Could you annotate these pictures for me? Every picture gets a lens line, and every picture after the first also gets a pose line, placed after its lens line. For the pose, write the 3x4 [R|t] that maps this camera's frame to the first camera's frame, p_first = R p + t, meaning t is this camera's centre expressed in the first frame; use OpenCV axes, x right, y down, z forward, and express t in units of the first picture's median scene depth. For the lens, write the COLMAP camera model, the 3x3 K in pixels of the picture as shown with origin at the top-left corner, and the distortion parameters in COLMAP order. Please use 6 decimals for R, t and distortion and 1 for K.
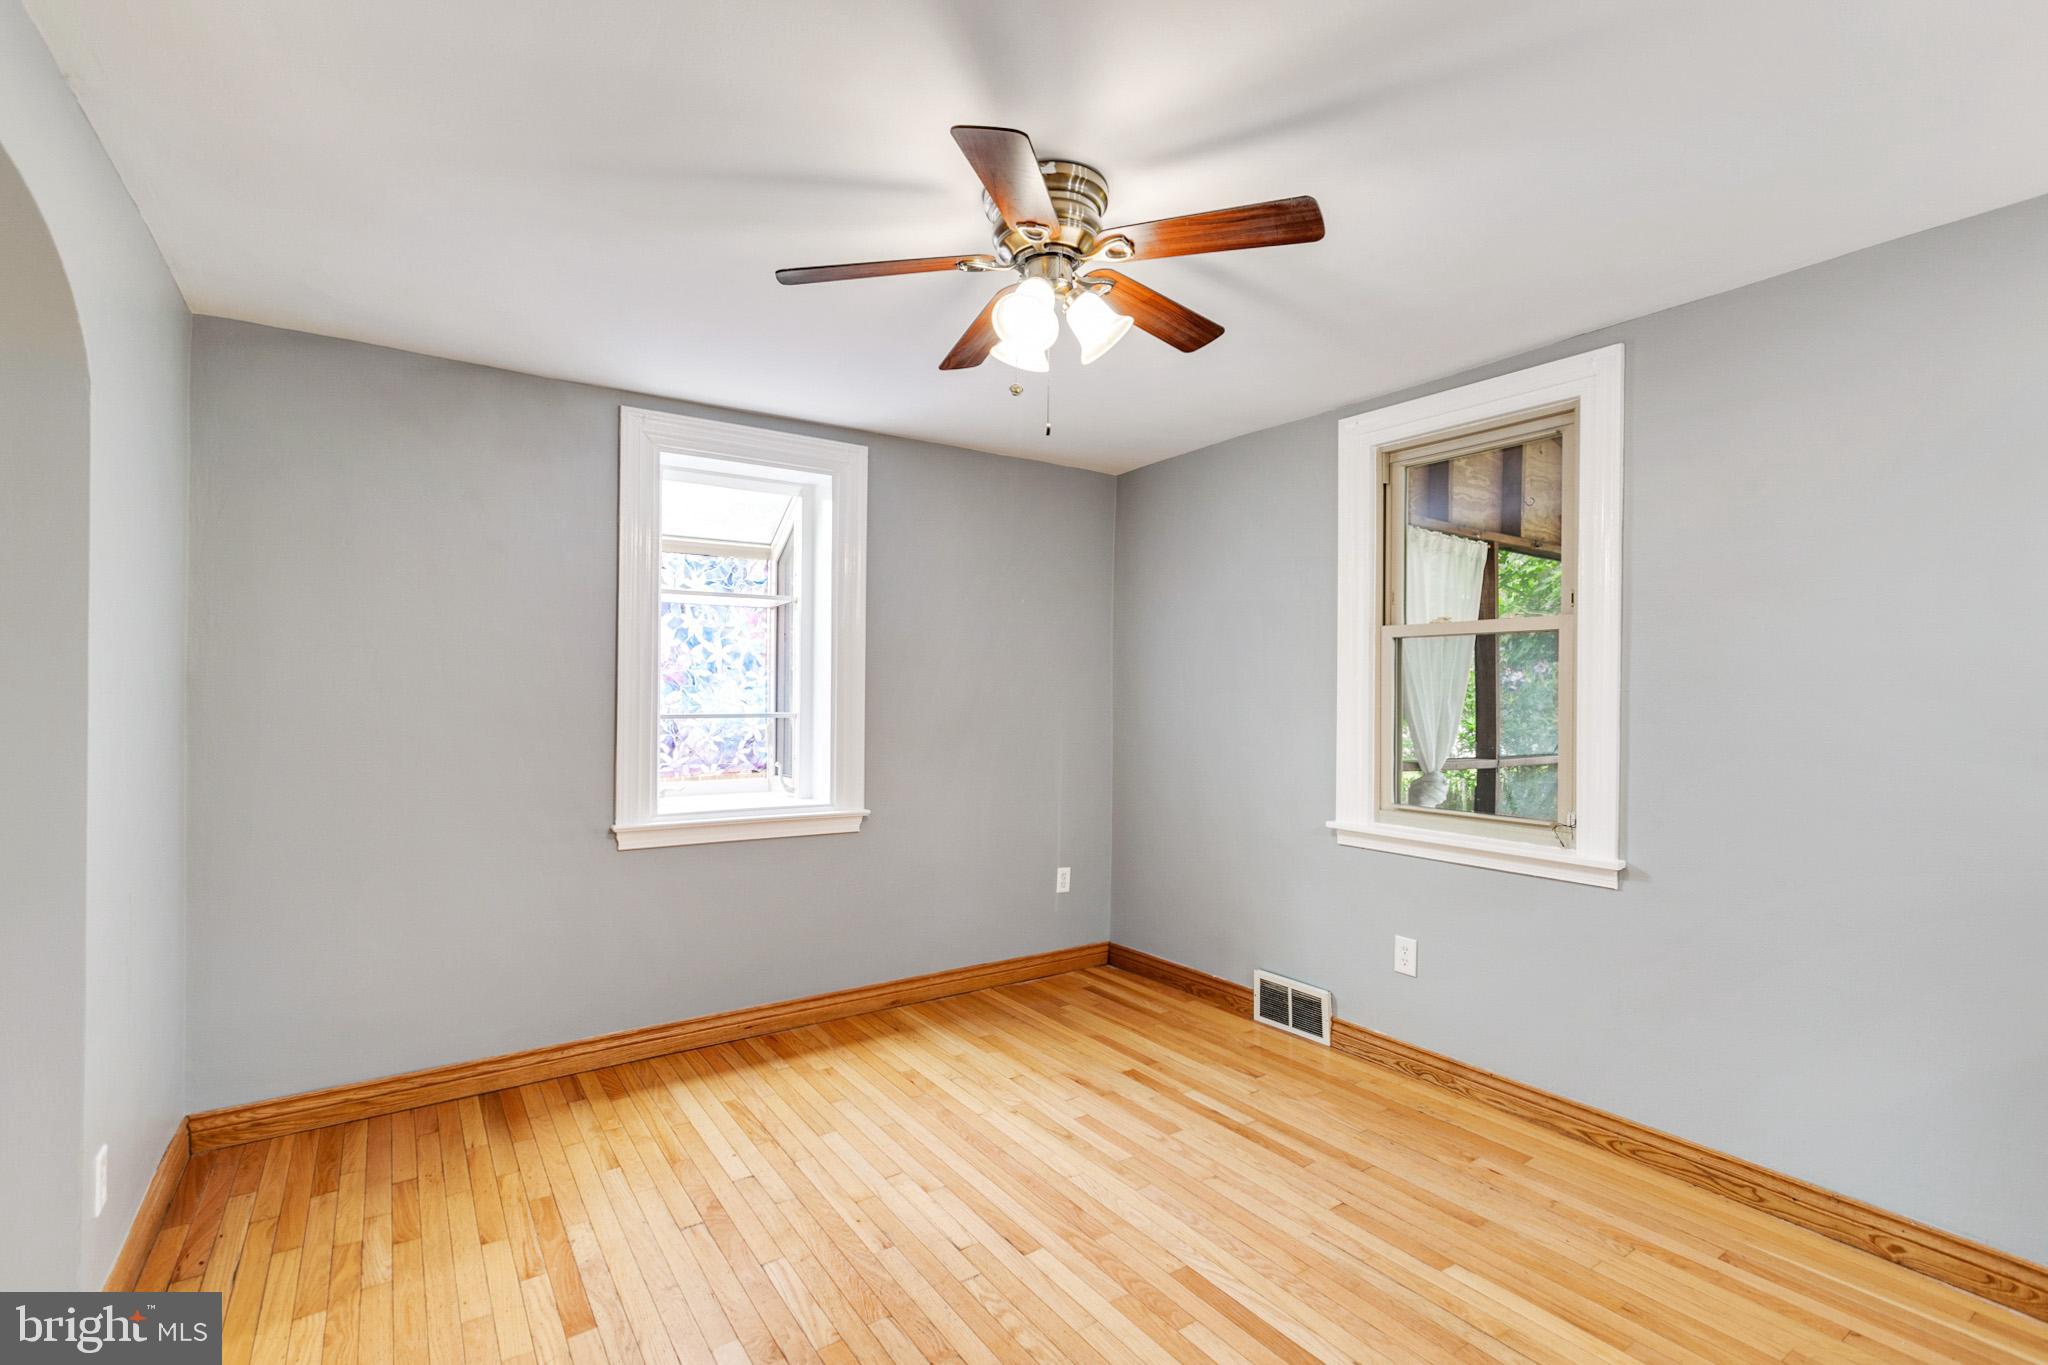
lens RADIAL K [[927.6, 0, 1013.5], [0, 927.6, 685.0], [0, 0, 1]] dist [0.001539, -0.001031]
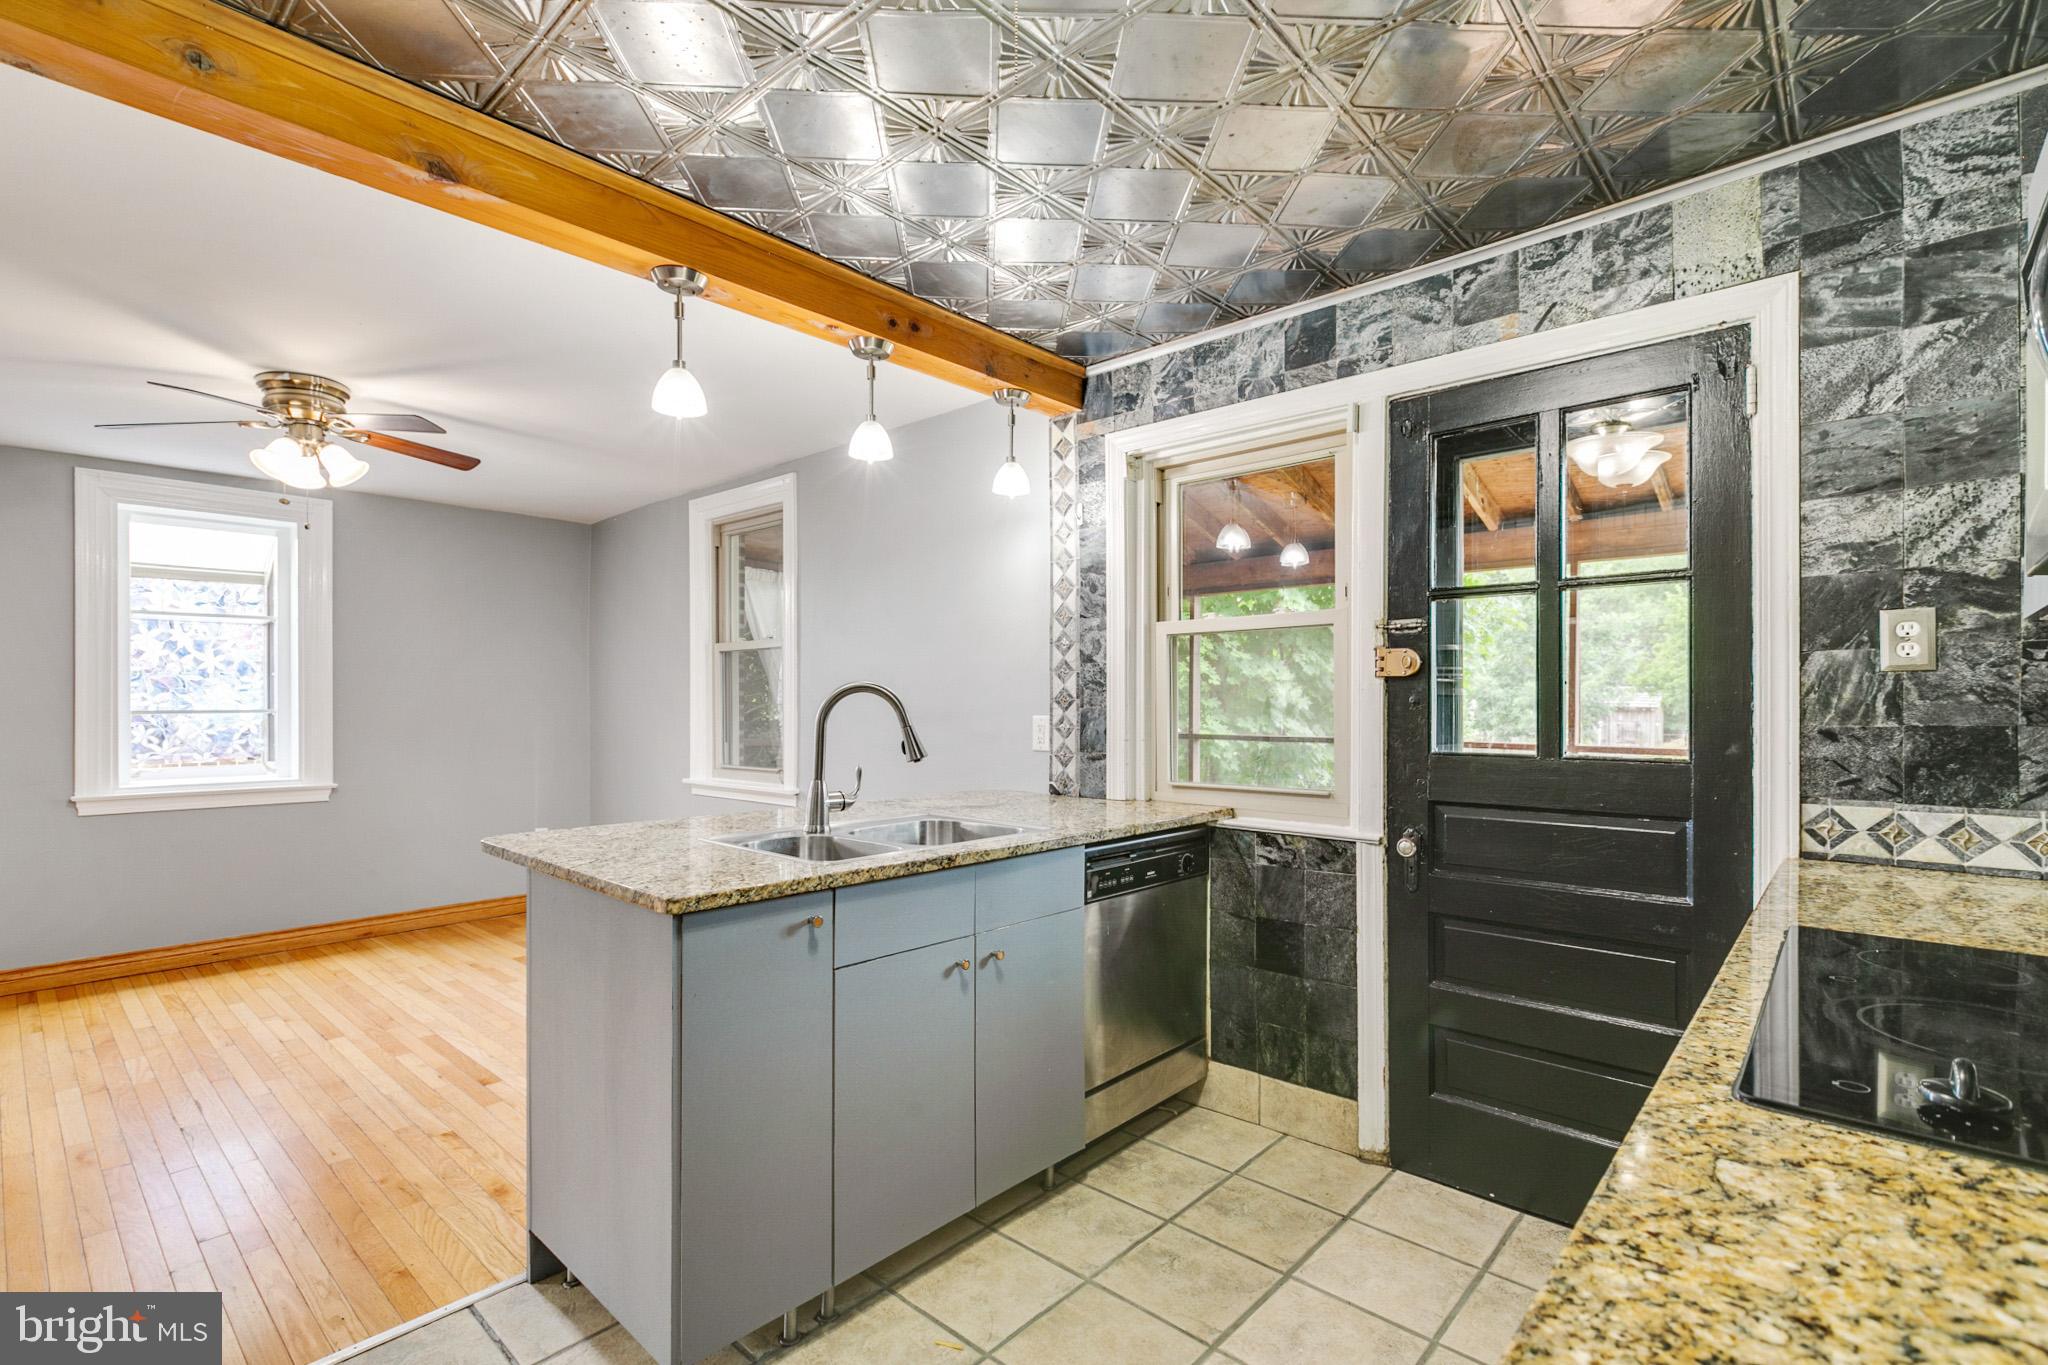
lens RADIAL K [[927.6, 0, 1019.7], [0, 927.6, 699.3], [0, 0, 1]] dist [0.001539, -0.001031]
pose [[0.969487, -0.007977, 0.245012, 0.512116], [0.006950, 0.999963, 0.005053, 0.020499], [-0.245043, -0.003196, 0.969507, -0.546728]]
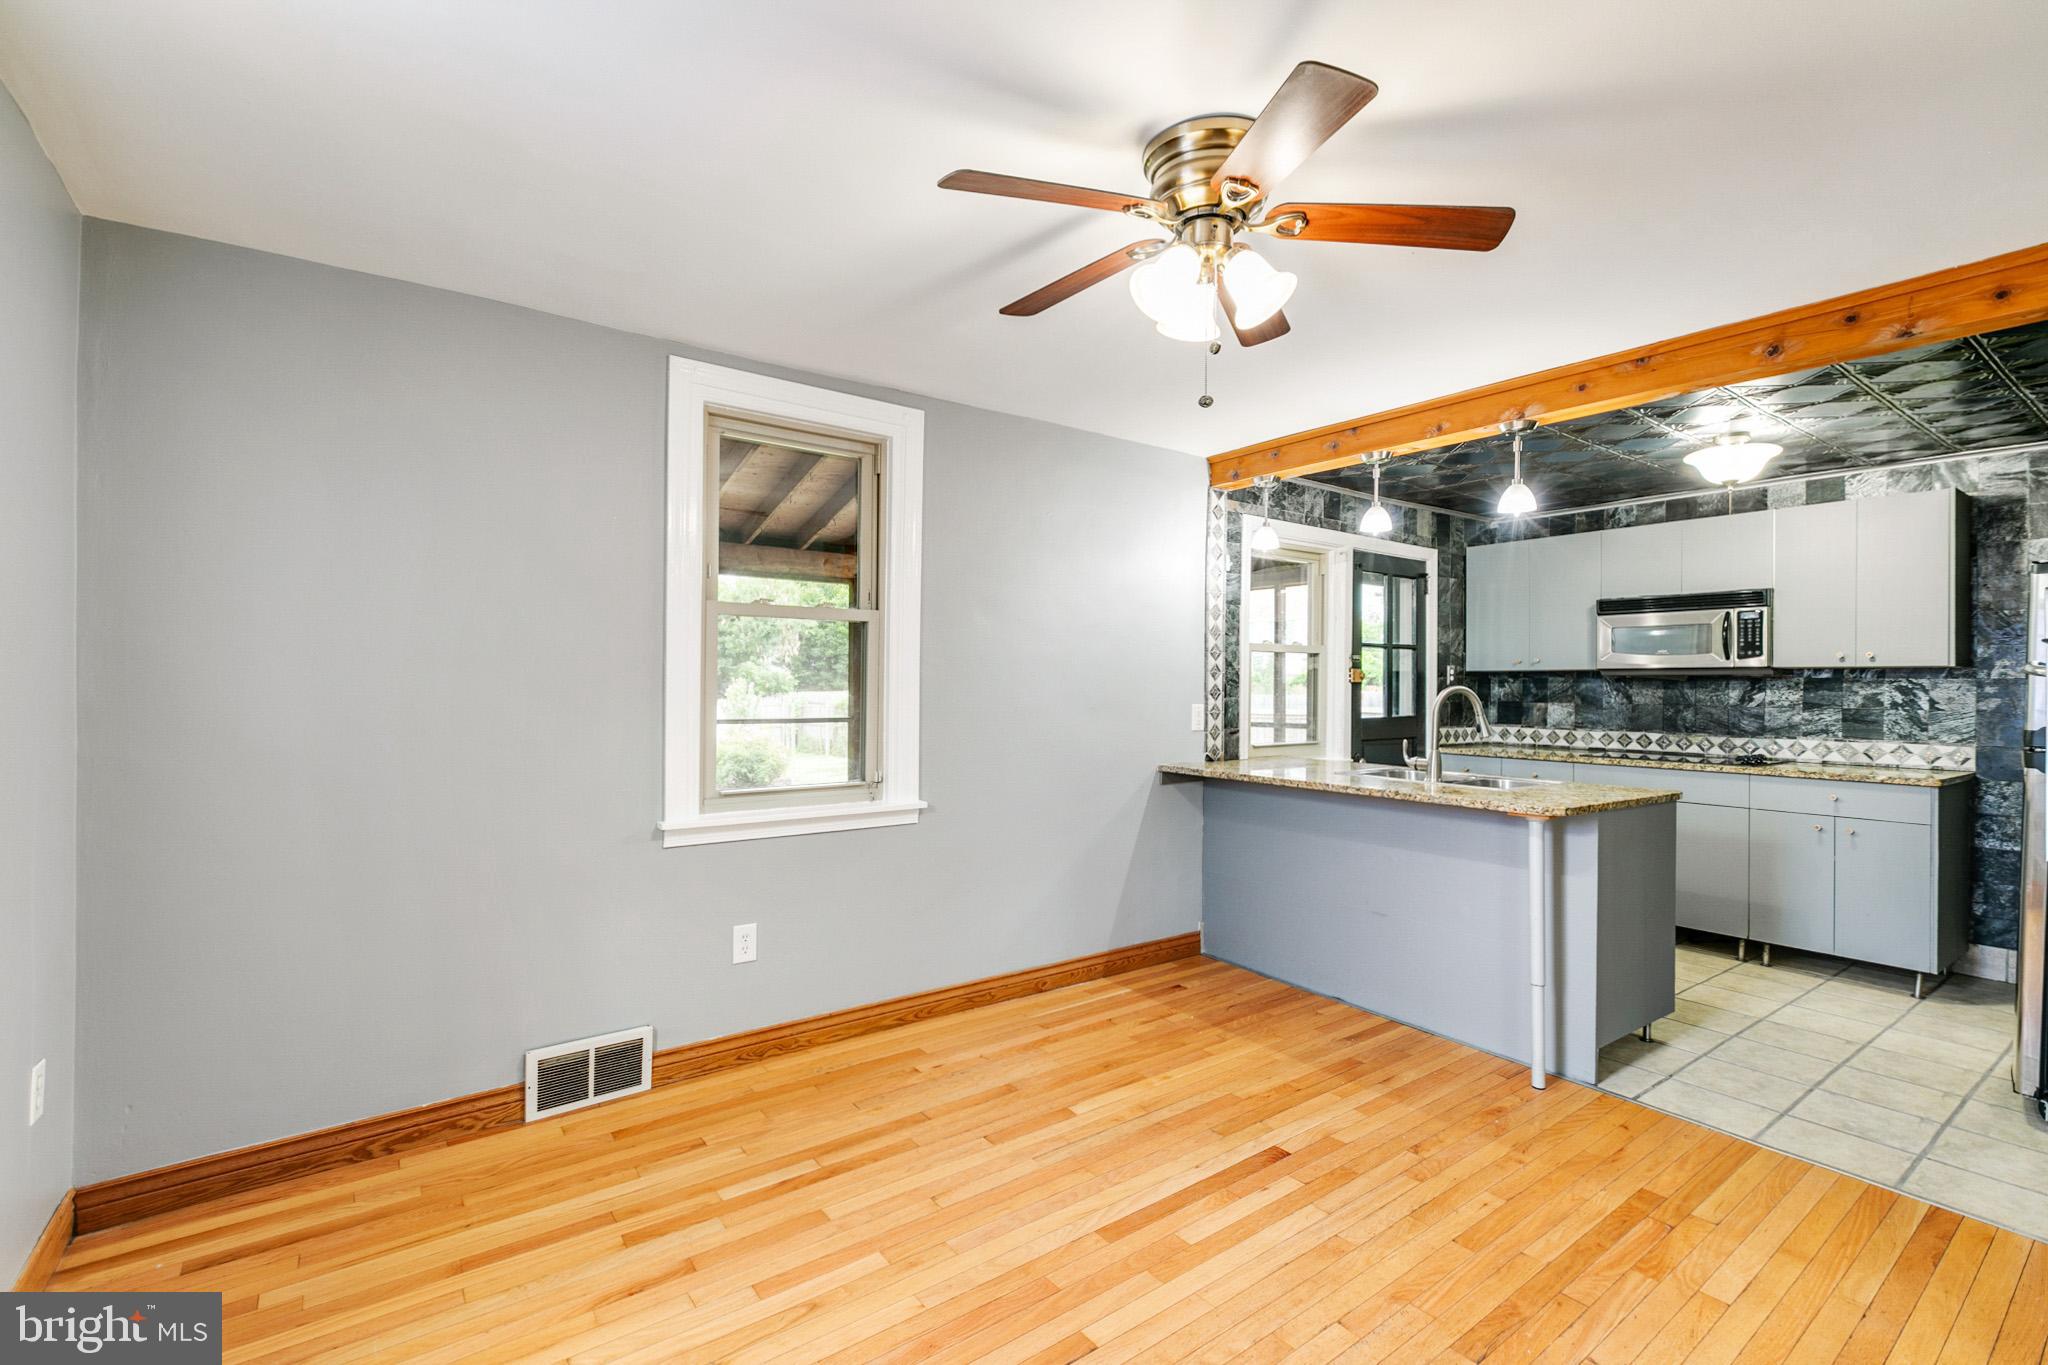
lens RADIAL K [[927.6, 0, 1012.6], [0, 927.6, 677.5], [0, 0, 1]] dist [0.001539, -0.001031]
pose [[-0.048570, -0.005652, 0.998804, -0.544027], [-0.017692, 0.999832, 0.004797, 0.003154], [-0.998663, -0.017438, -0.048662, 0.747769]]
